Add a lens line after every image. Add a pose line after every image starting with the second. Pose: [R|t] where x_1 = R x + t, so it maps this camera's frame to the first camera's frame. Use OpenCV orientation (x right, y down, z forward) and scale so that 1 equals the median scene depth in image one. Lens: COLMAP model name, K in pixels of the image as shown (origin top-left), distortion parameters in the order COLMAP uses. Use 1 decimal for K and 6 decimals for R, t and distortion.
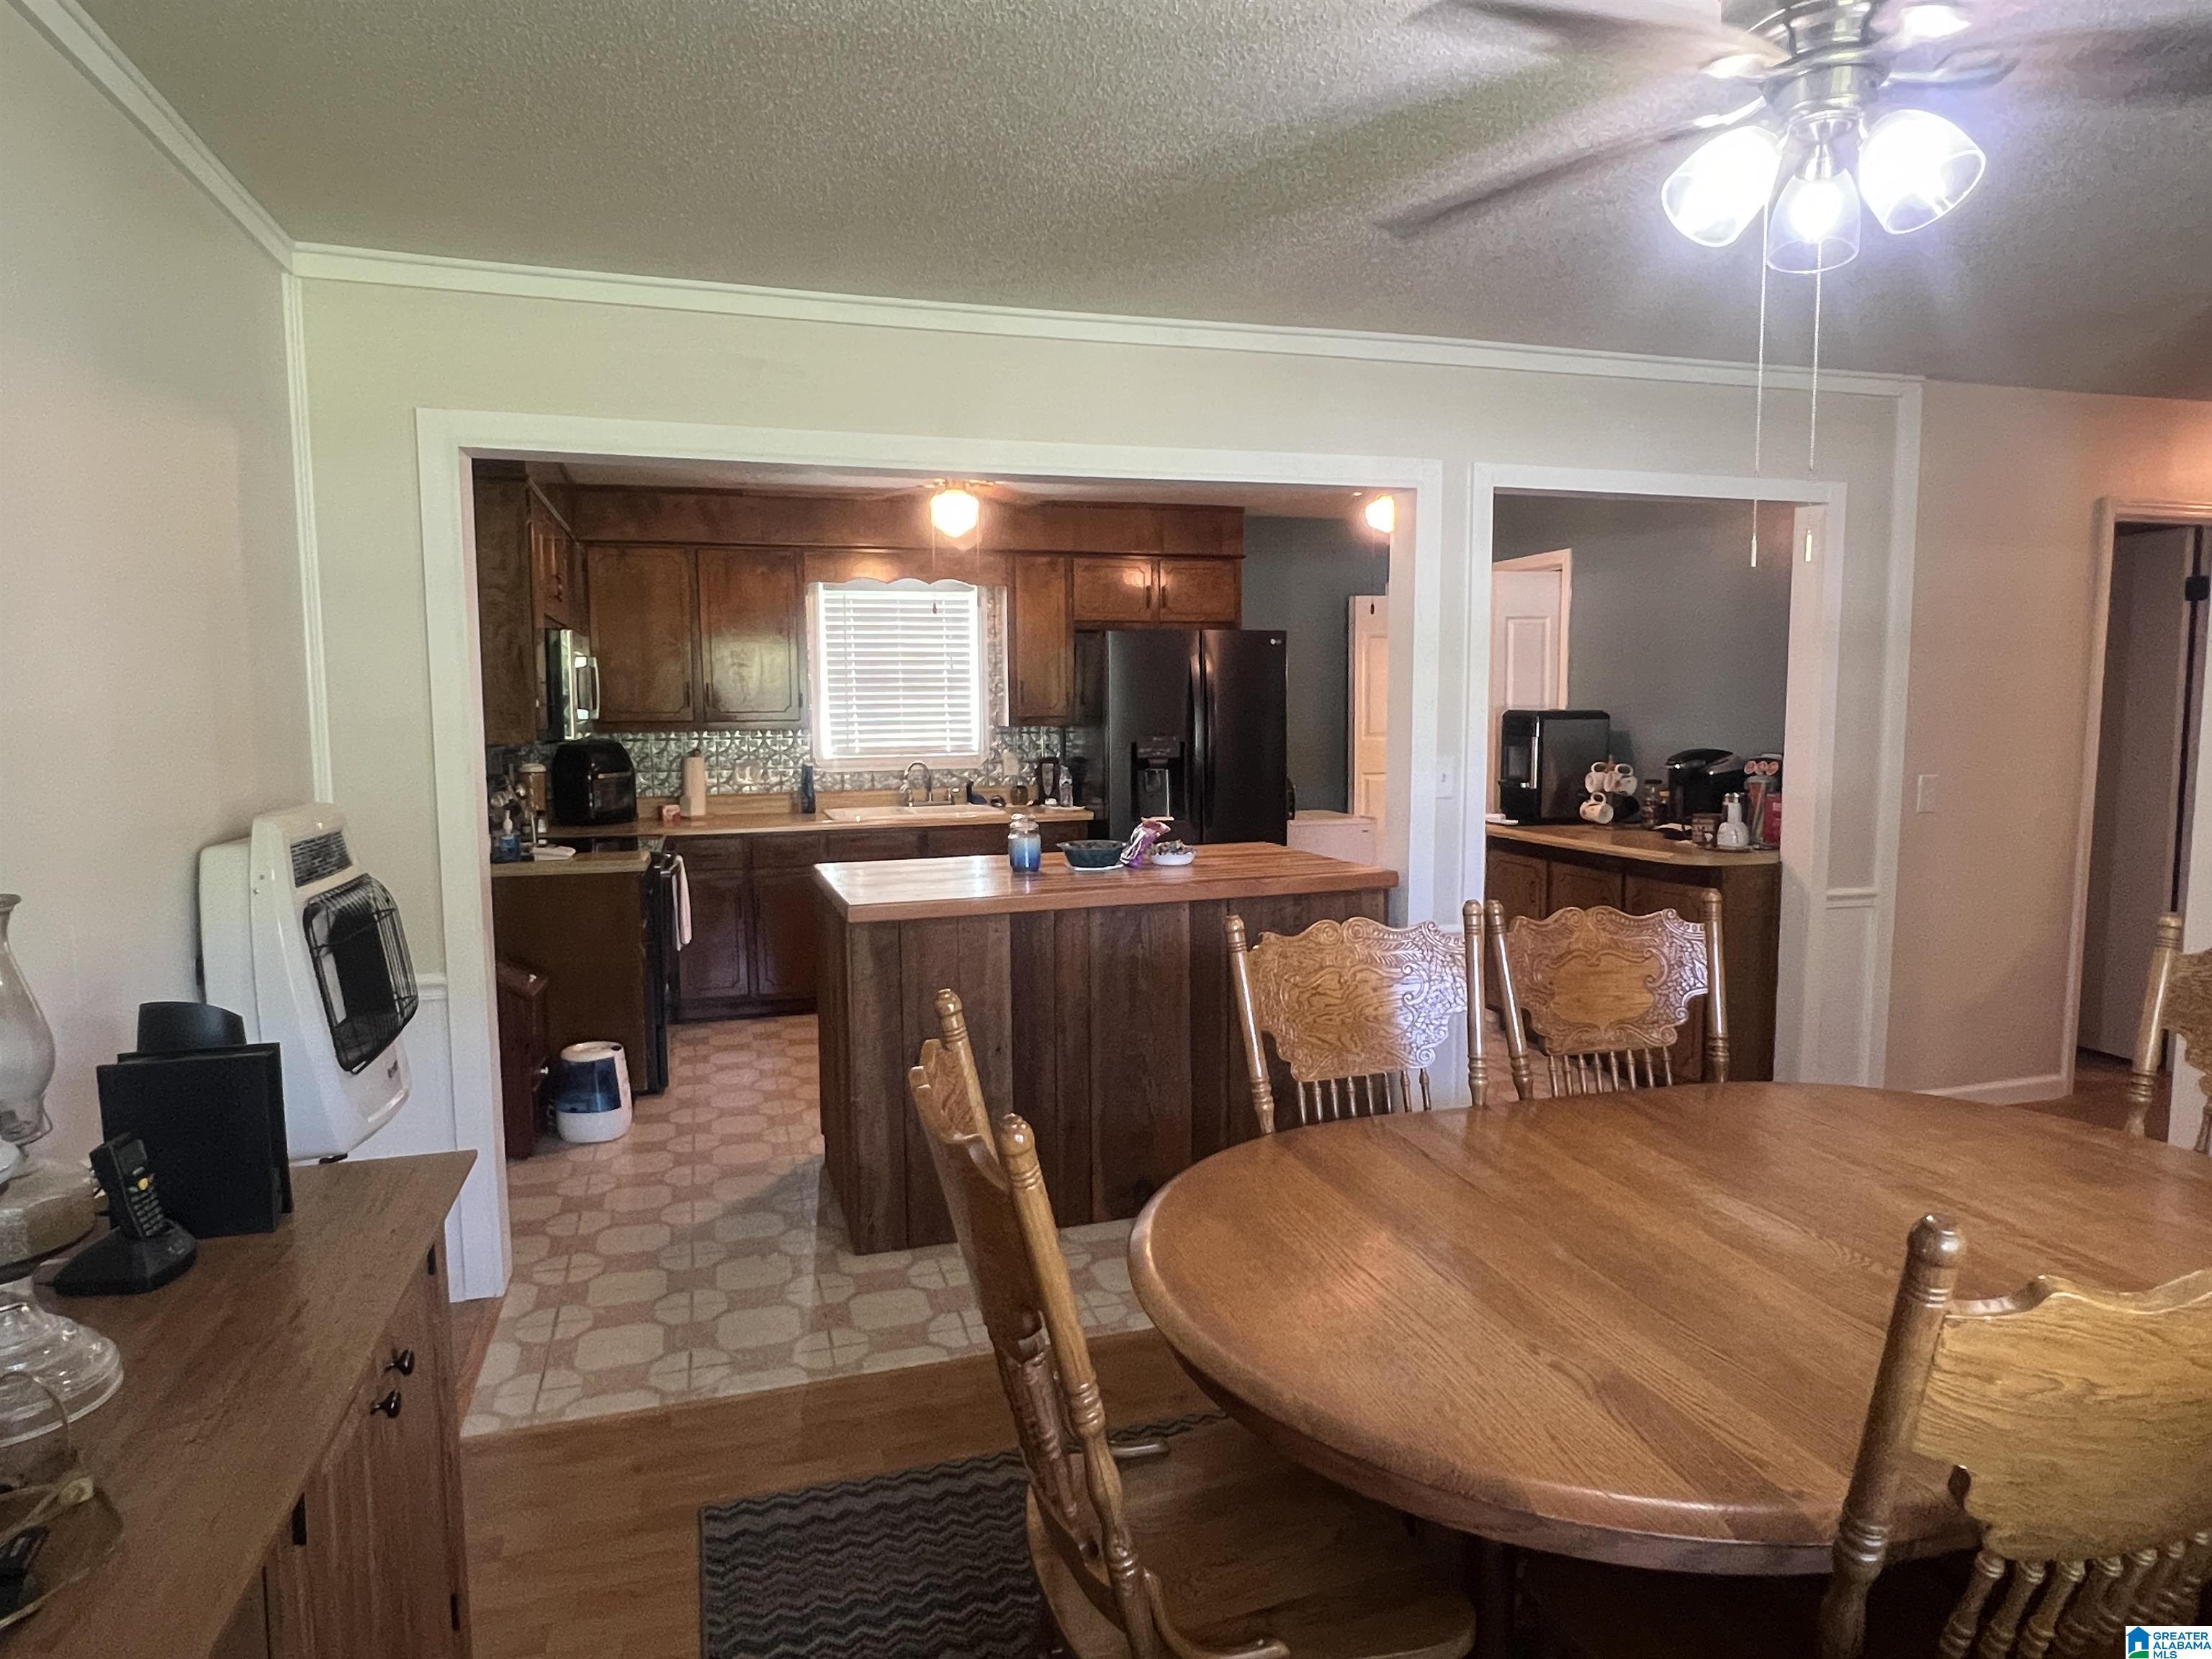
lens RADIAL K [[1289.5, 0, 1094.0], [0, 1289.5, 821.8], [0, 0, 1]] dist [0.010848, -0.001555]
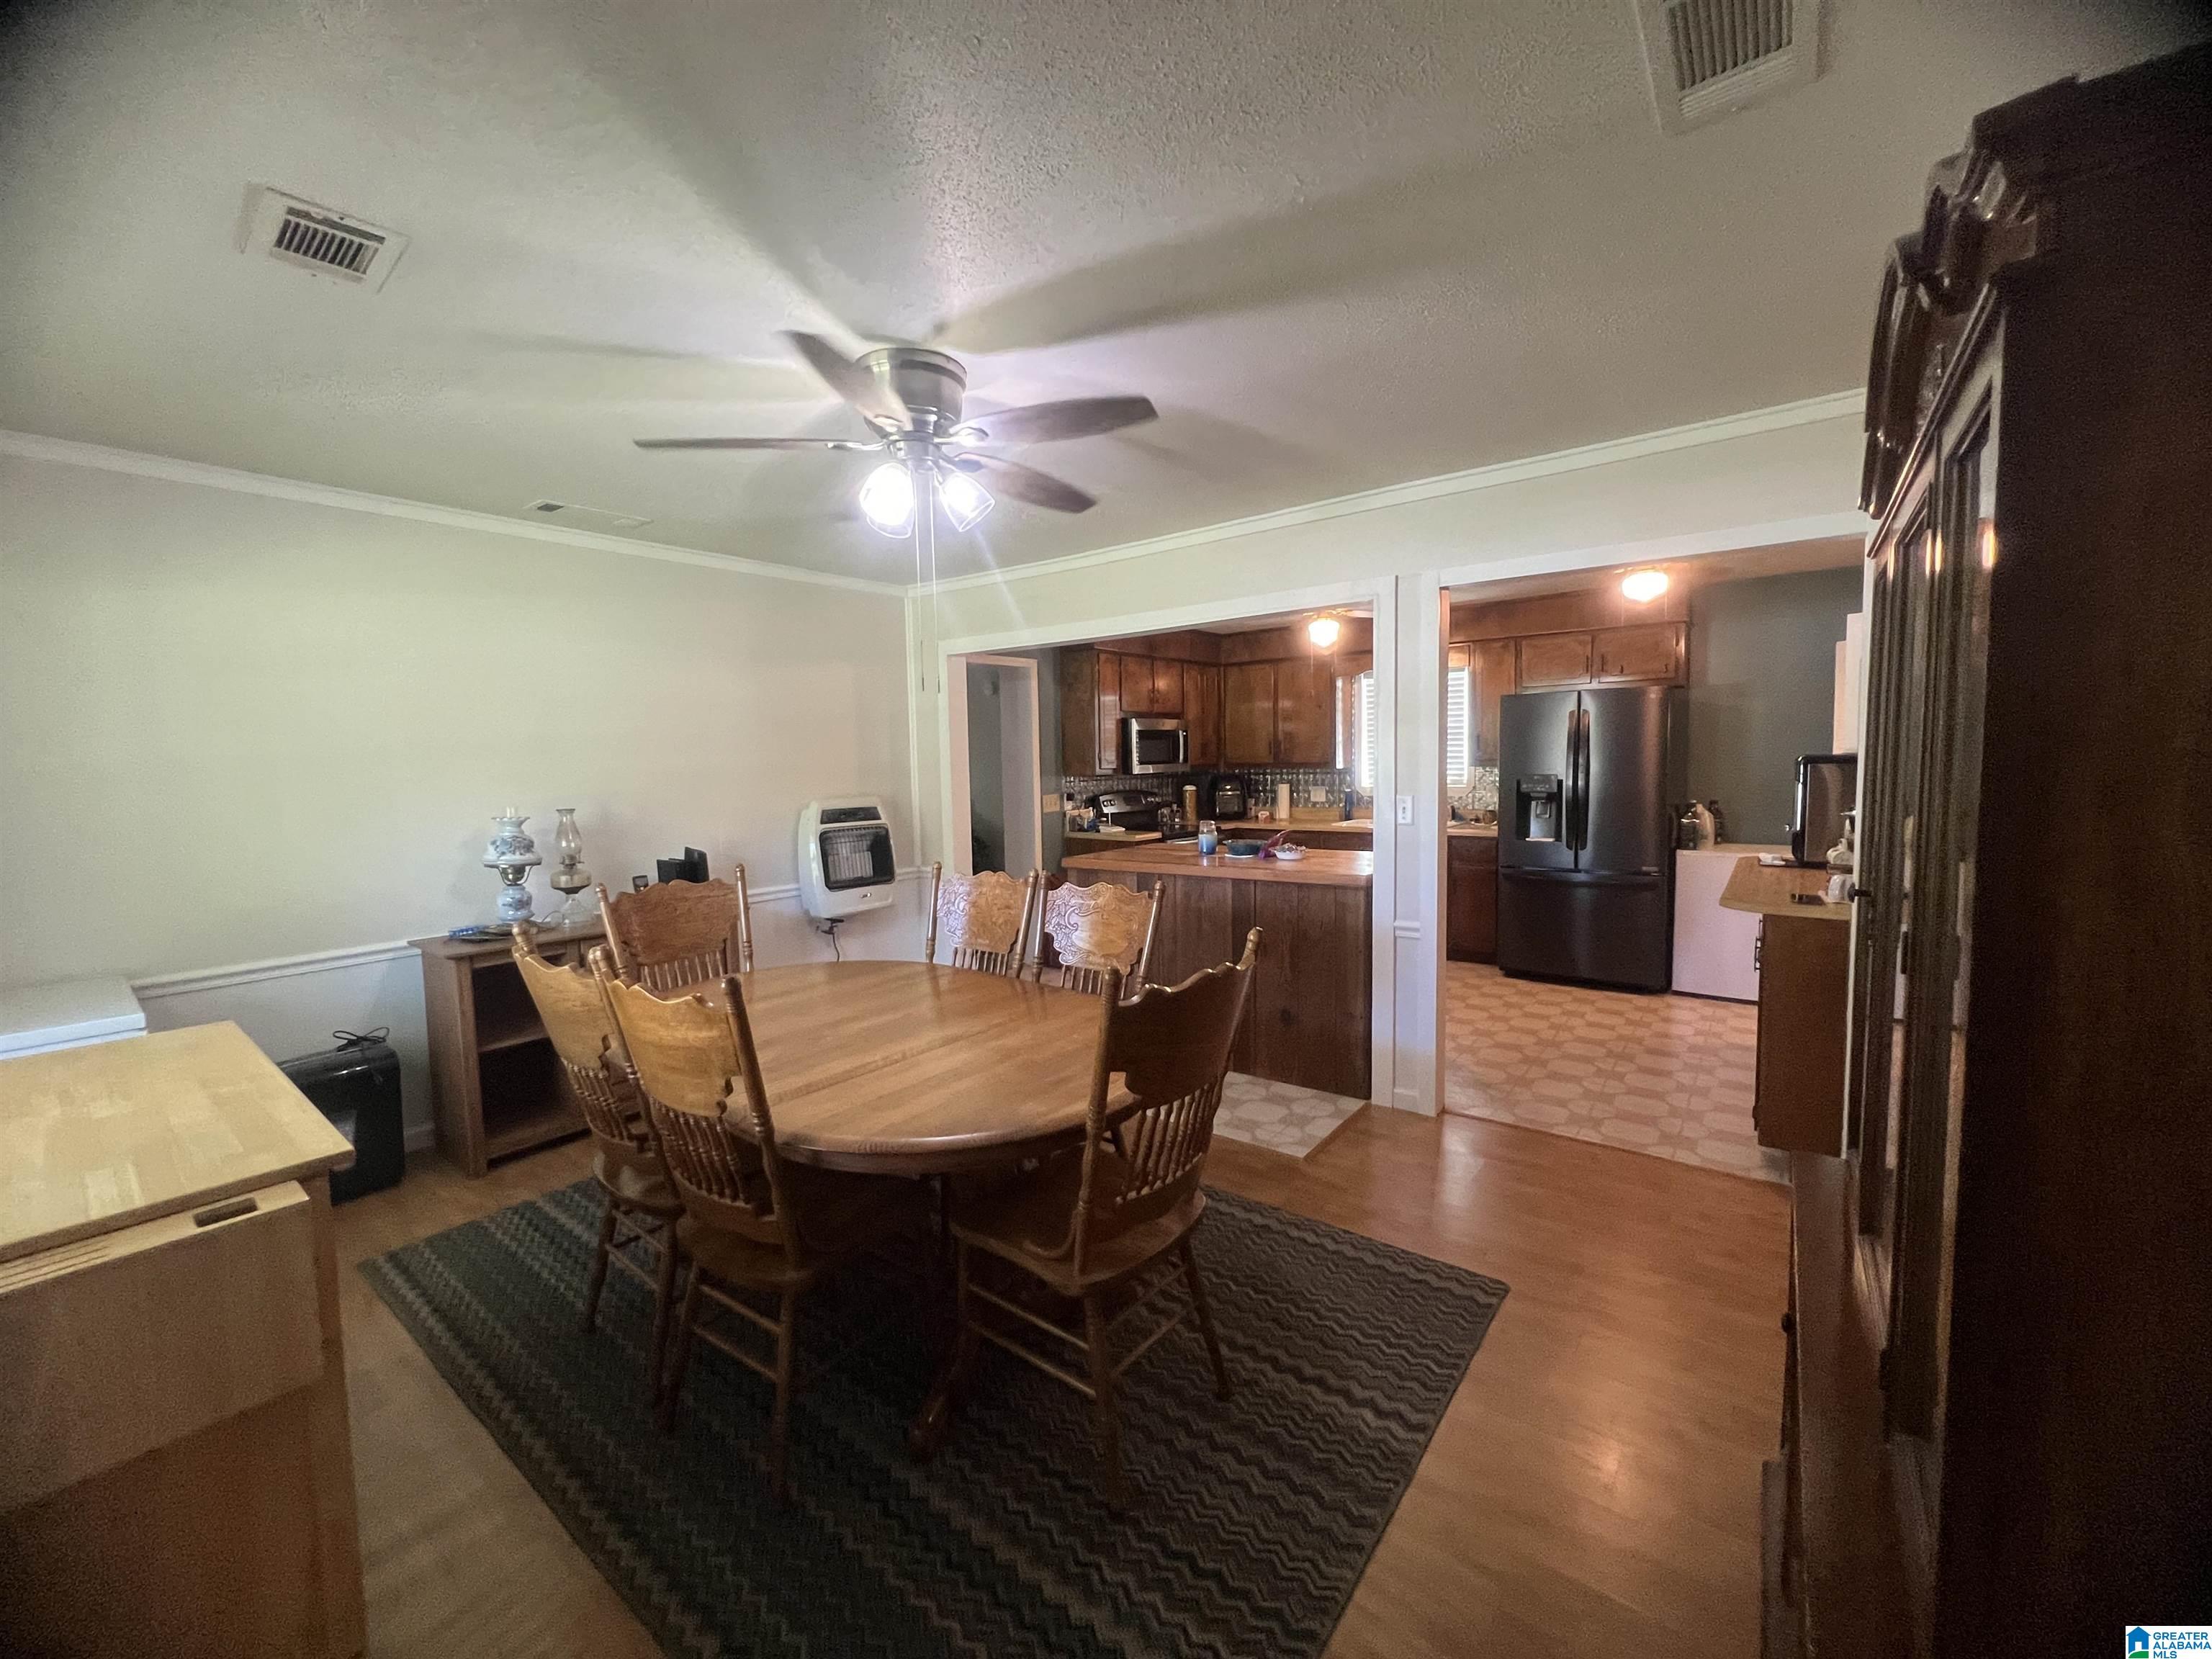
lens RADIAL K [[882.4, 0, 1107.2], [0, 882.4, 821.2], [0, 0, 1]] dist [-0.003286, -0.000506]
pose [[0.580024, 0.055399, -0.812714, 0.689754], [-0.059399, 0.997905, 0.025630, -0.022879], [0.812431, 0.033408, 0.582099, 0.181916]]
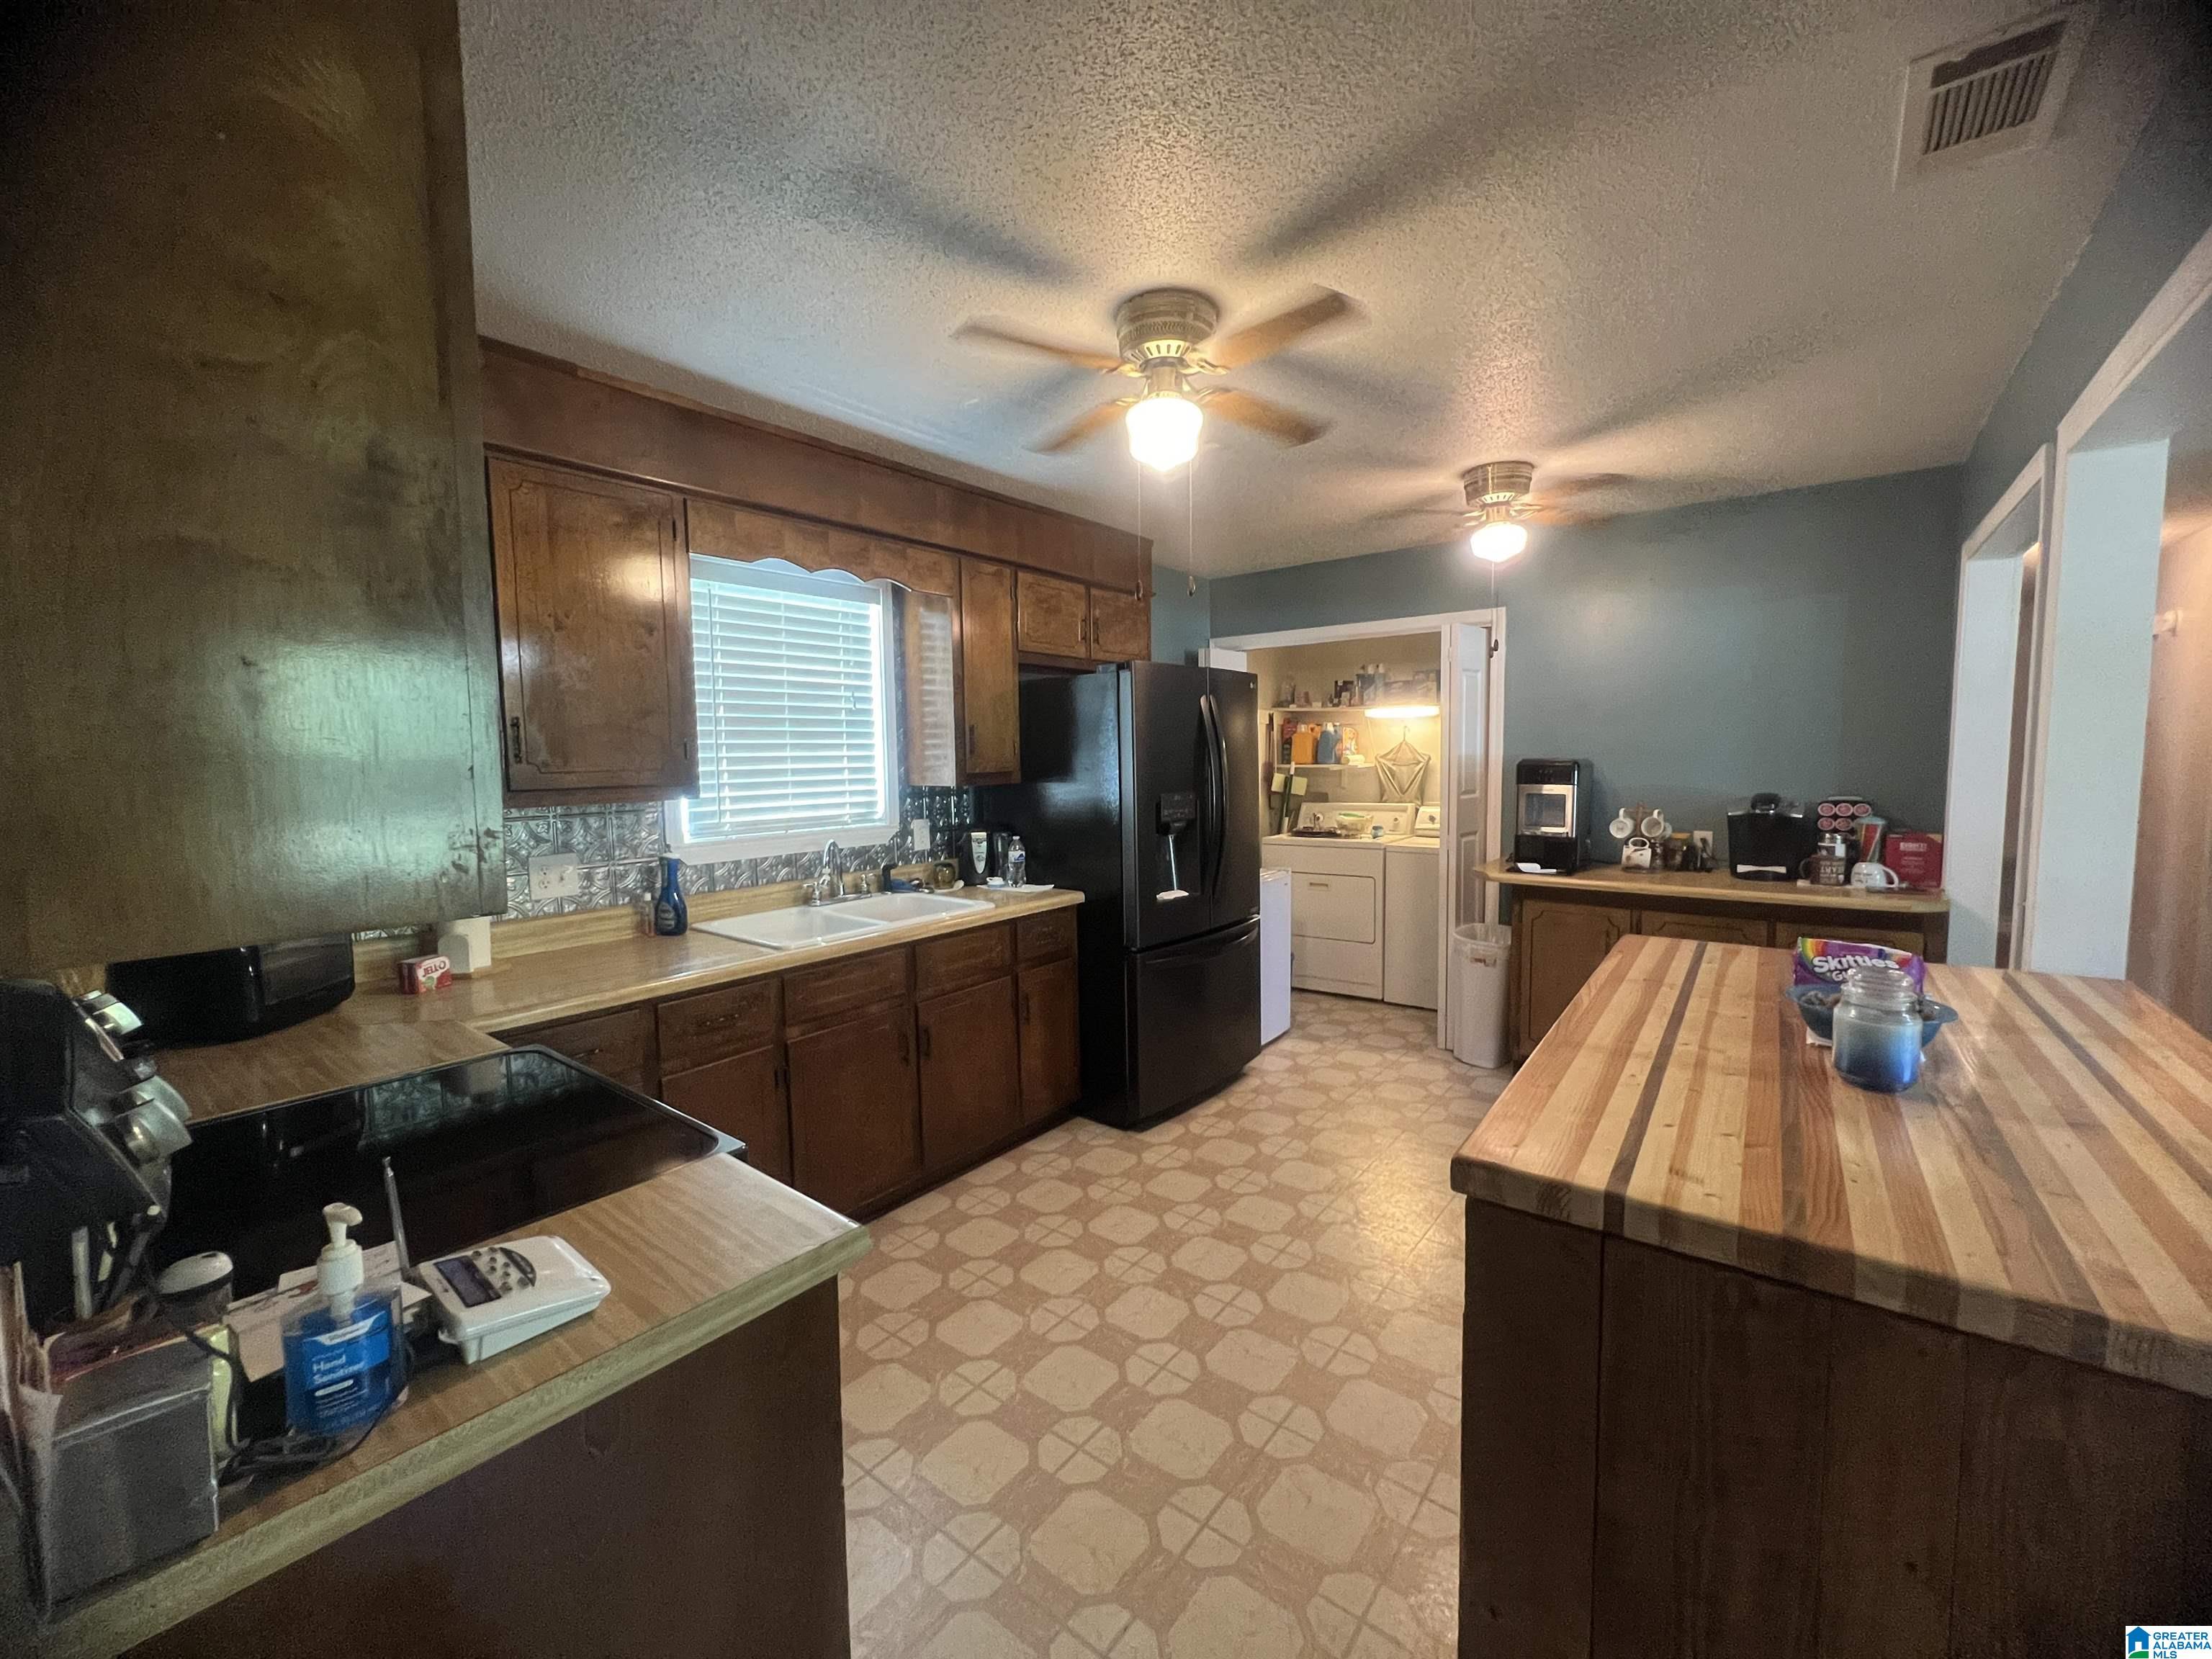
lens RADIAL K [[885.5, 0, 1107.1], [0, 885.5, 820.7], [0, 0, 1]] dist [-0.003082, 0.000288]
pose [[0.819459, -0.045312, 0.571344, -0.408407], [0.058709, 0.998262, -0.005034, -0.065739], [-0.570123, 0.037668, 0.820695, 0.752809]]
